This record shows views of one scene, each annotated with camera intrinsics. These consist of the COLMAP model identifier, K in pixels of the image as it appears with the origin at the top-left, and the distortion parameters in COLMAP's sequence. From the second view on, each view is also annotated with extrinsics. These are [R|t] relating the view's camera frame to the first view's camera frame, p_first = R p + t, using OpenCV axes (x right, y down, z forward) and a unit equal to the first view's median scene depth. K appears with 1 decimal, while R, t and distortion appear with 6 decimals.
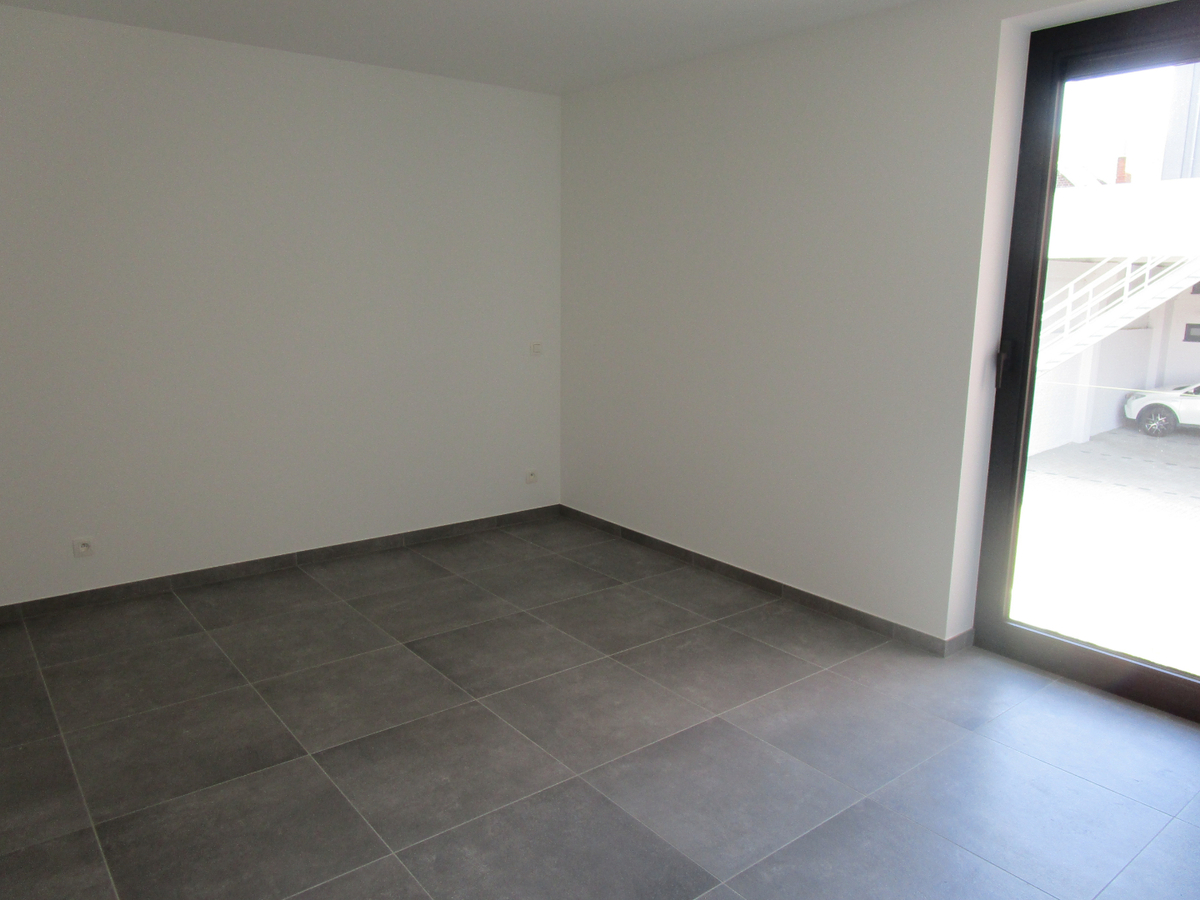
lens RADIAL K [[864.3, 0, 600.0], [0, 864.3, 450.0], [0, 0, 1]] dist [-0.013699, 0.005665]
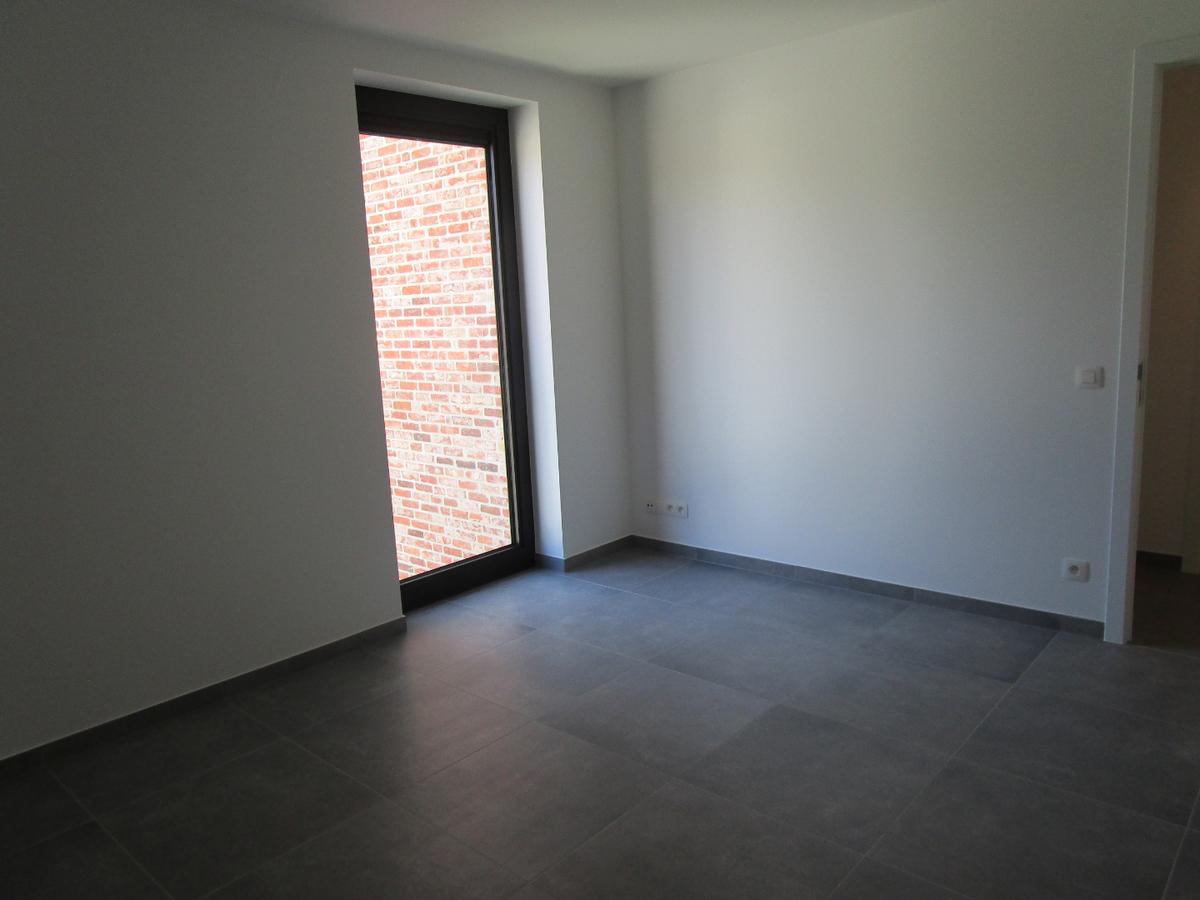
lens RADIAL K [[864.3, 0, 600.0], [0, 864.3, 450.0], [0, 0, 1]] dist [-0.013699, 0.005665]
pose [[-0.163030, -0.168505, 0.972125, -0.892574], [0.238357, 0.949394, 0.204539, -0.196444], [-0.957396, 0.265059, -0.114616, 1.075776]]
